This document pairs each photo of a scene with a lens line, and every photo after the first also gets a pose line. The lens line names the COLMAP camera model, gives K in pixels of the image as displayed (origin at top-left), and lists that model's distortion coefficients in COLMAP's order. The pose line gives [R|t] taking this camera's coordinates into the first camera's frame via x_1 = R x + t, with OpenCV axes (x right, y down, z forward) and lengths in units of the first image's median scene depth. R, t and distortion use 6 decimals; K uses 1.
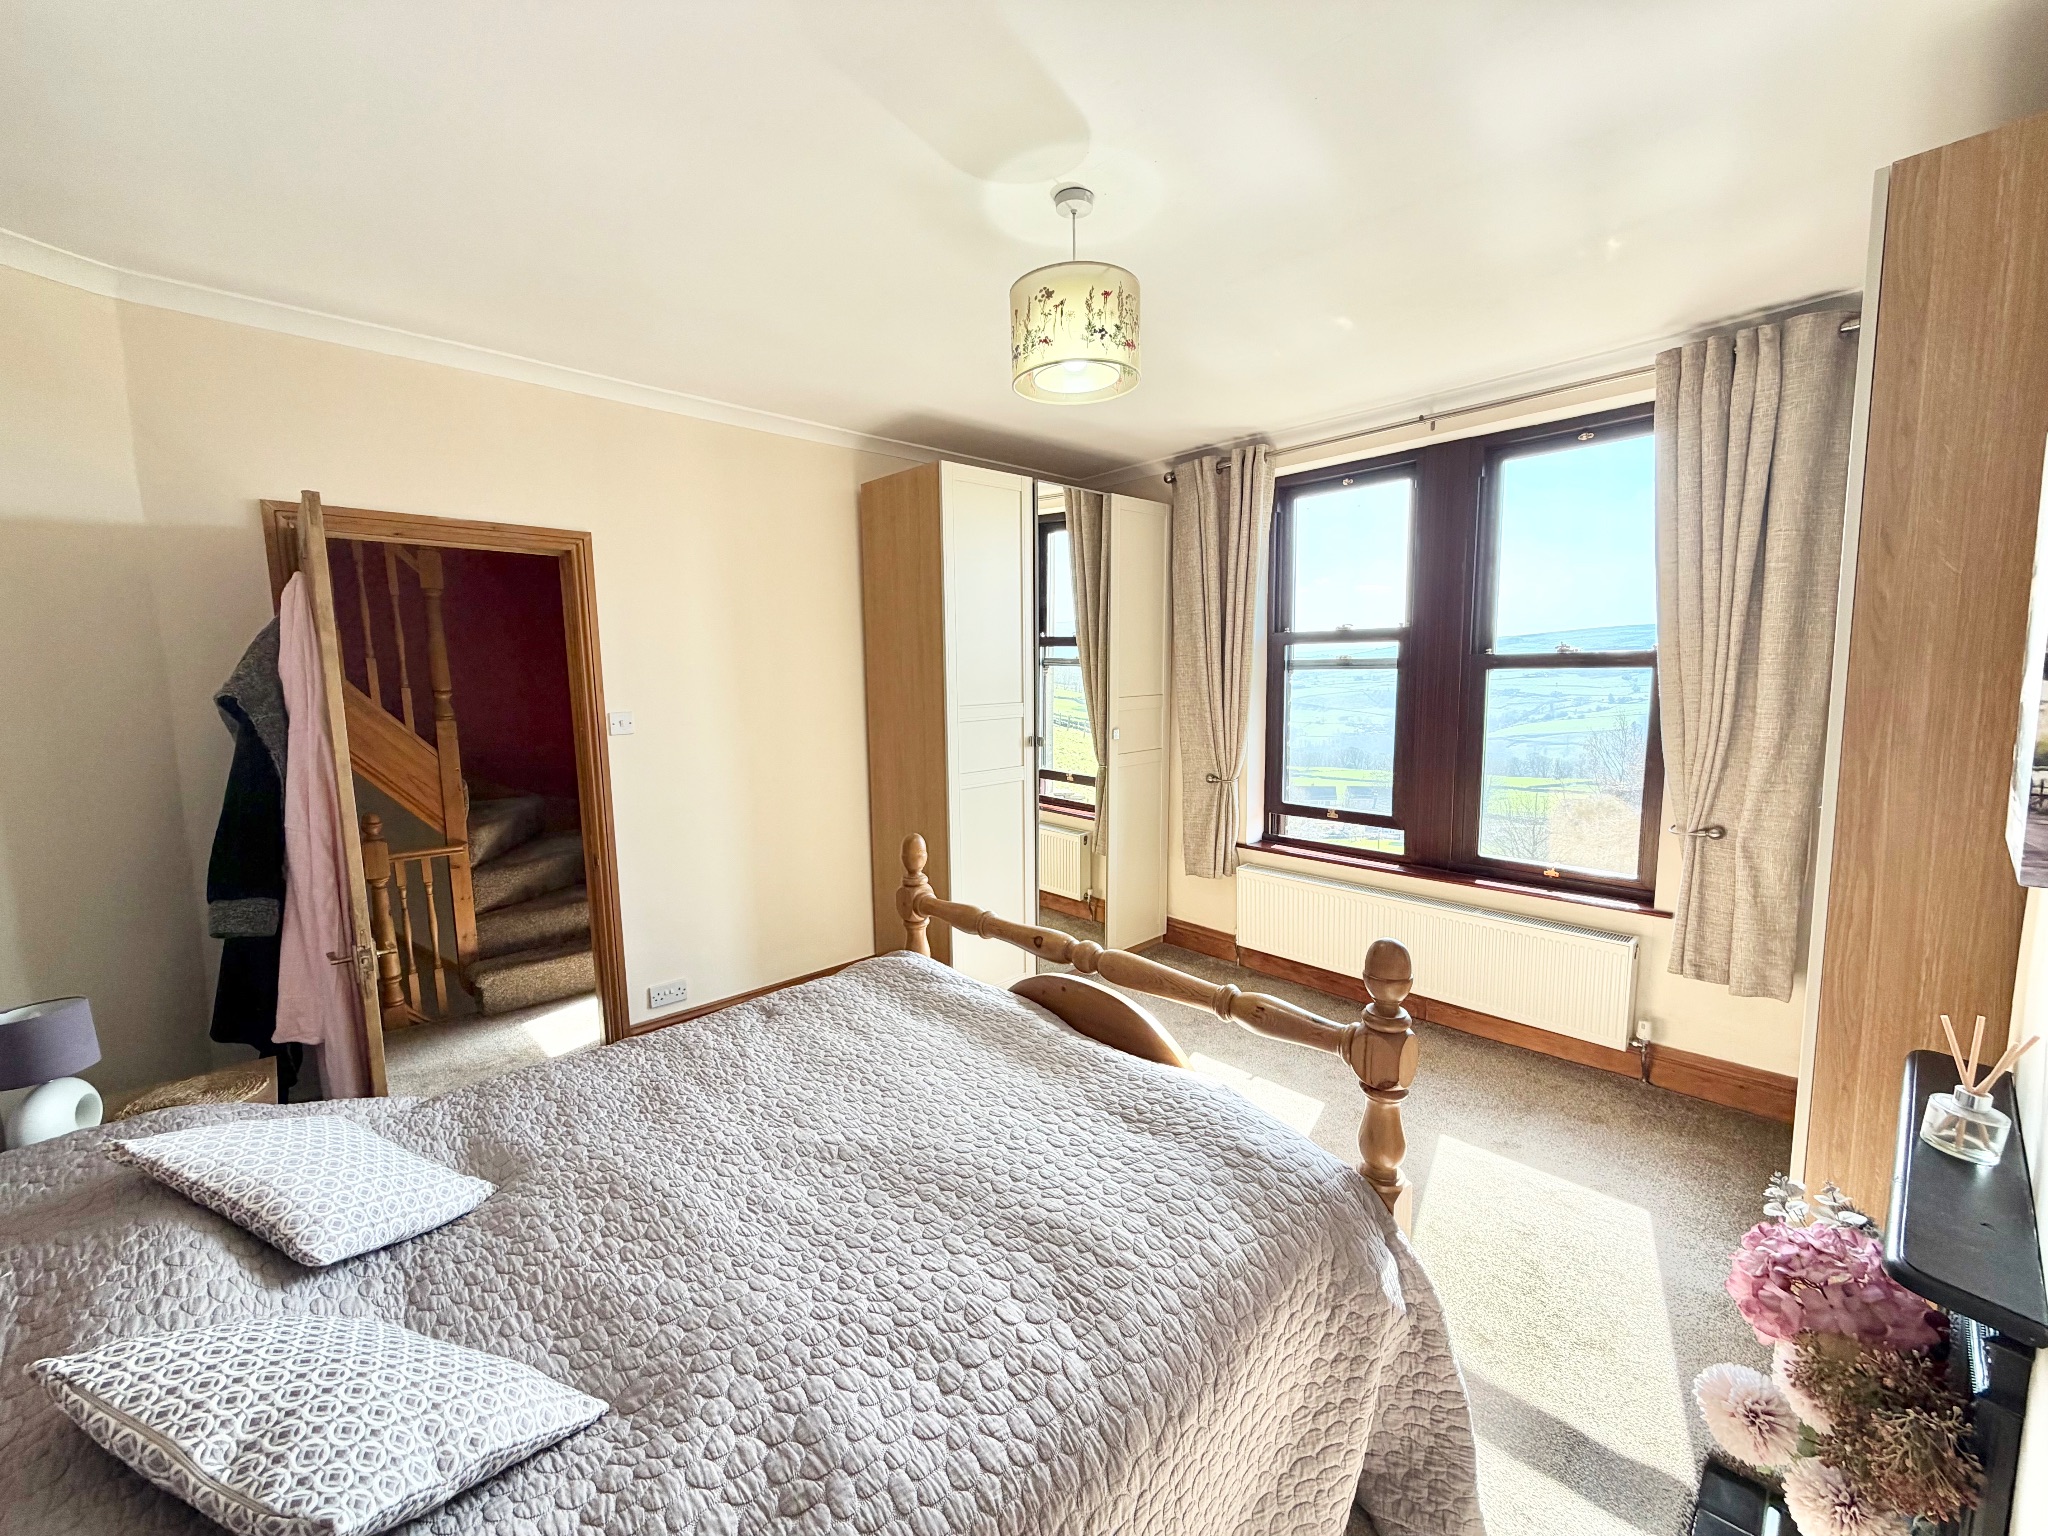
lens RADIAL K [[822.6, 0, 1010.9], [0, 822.6, 771.8], [0, 0, 1]] dist [0.001369, 0.000629]
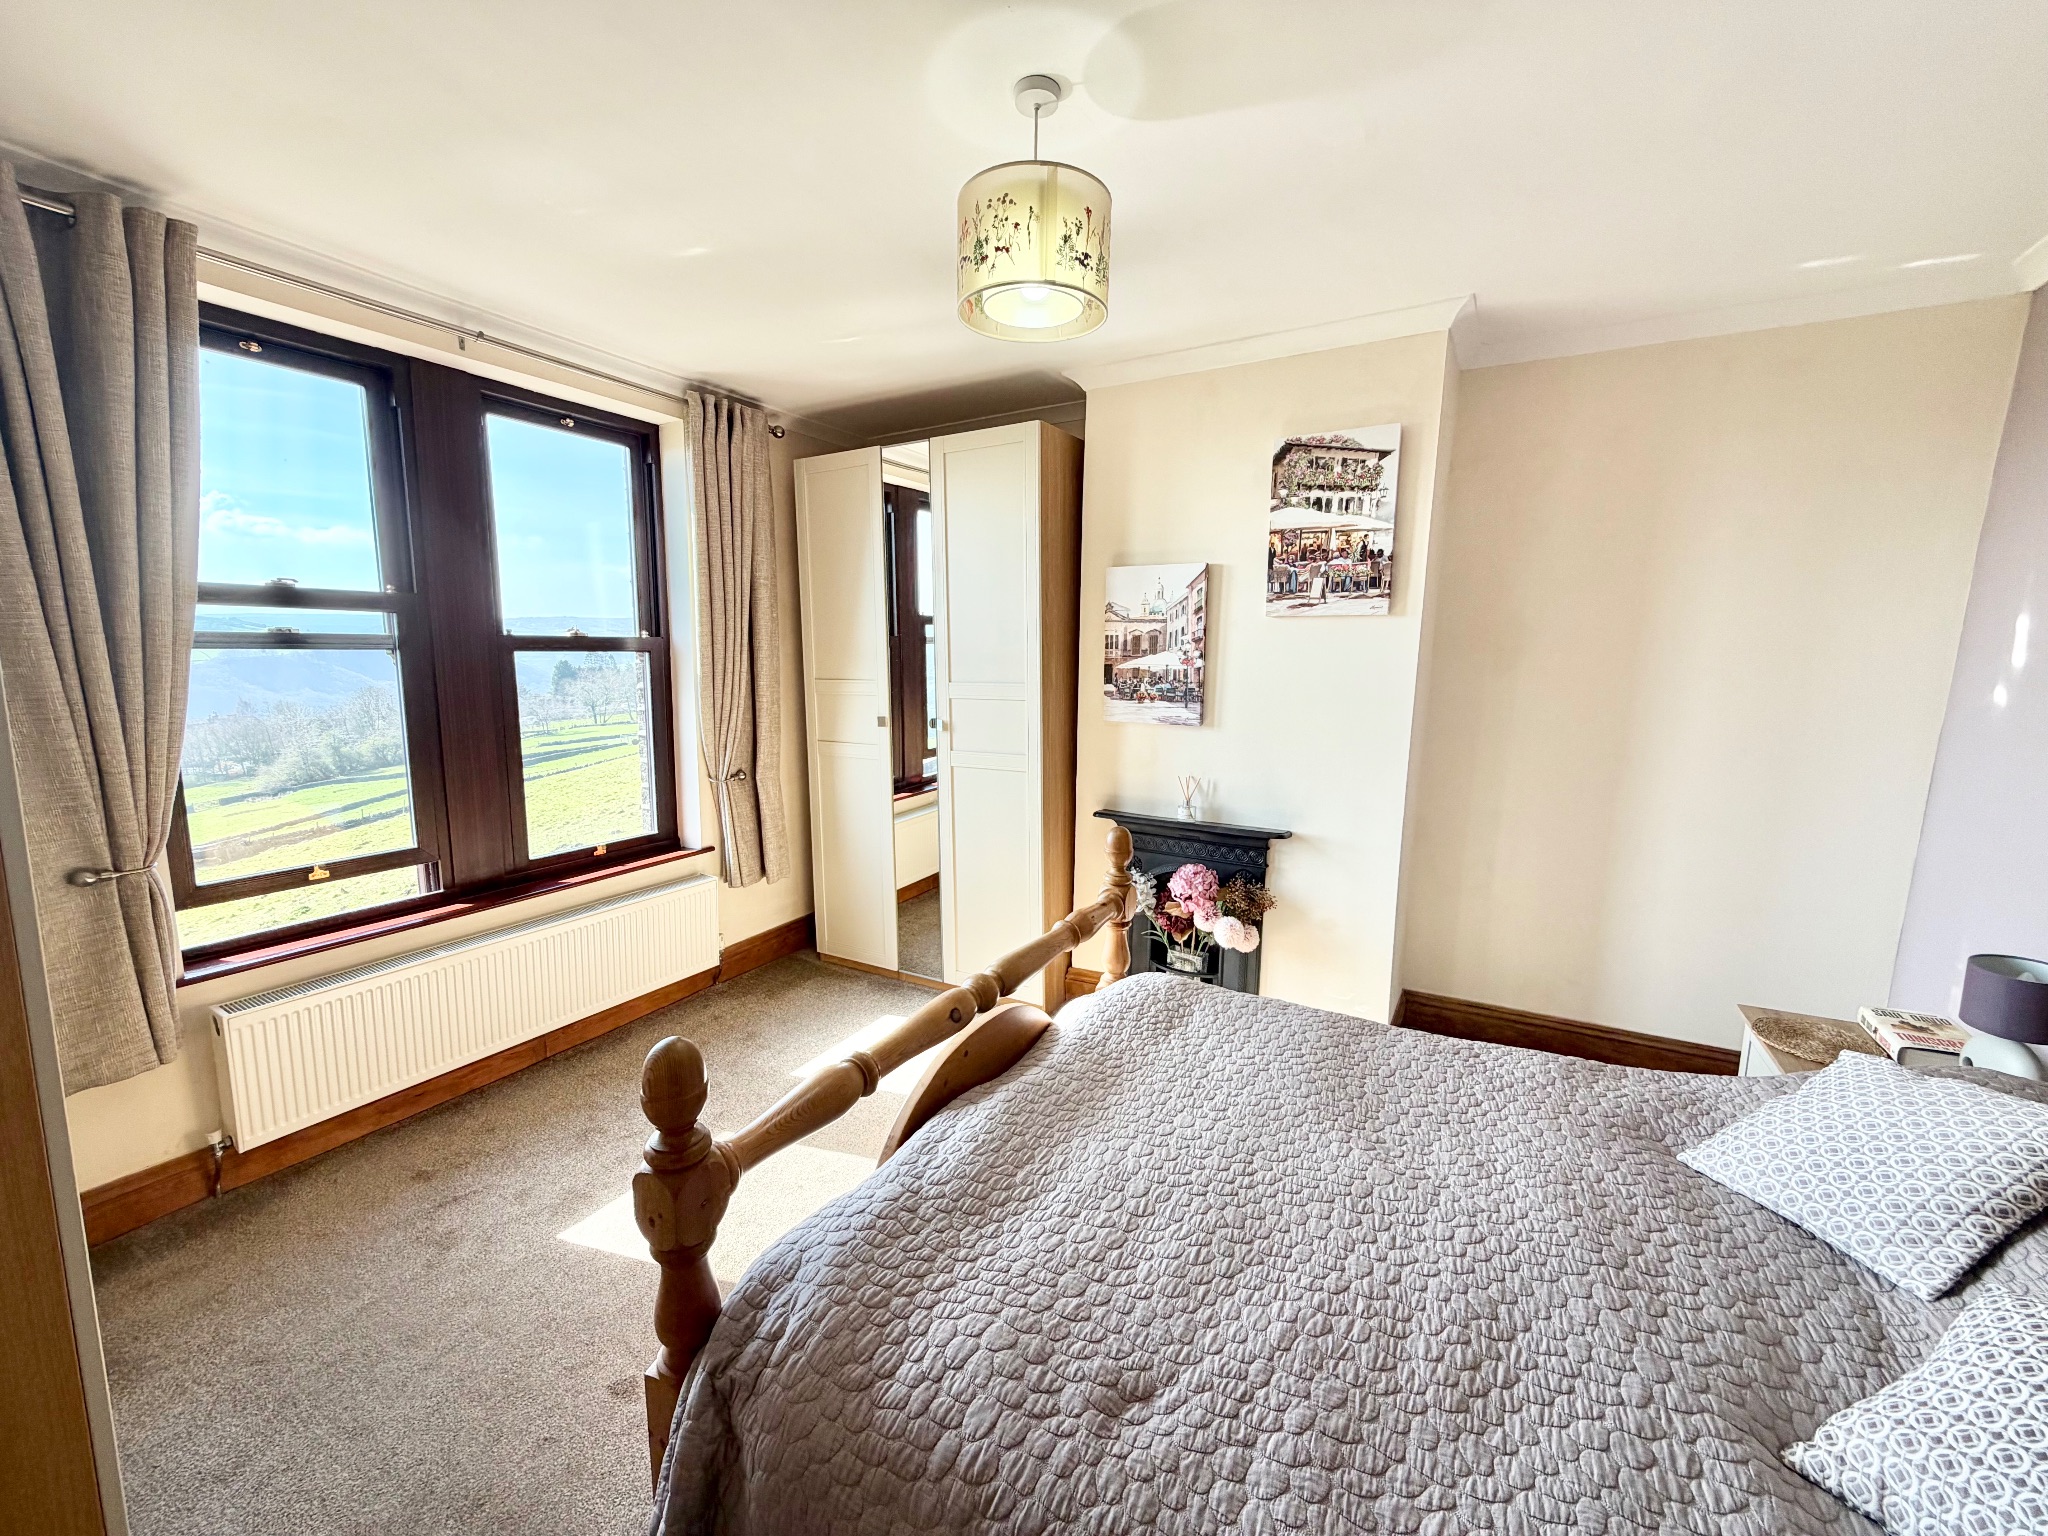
lens RADIAL K [[822.6, 0, 1026.5], [0, 822.6, 768.8], [0, 0, 1]] dist [0.001369, 0.000629]
pose [[-0.311804, -0.125643, 0.941803, -0.457668], [0.112263, 0.979403, 0.167827, -0.089864], [-0.943491, 0.158059, -0.291277, 0.779171]]
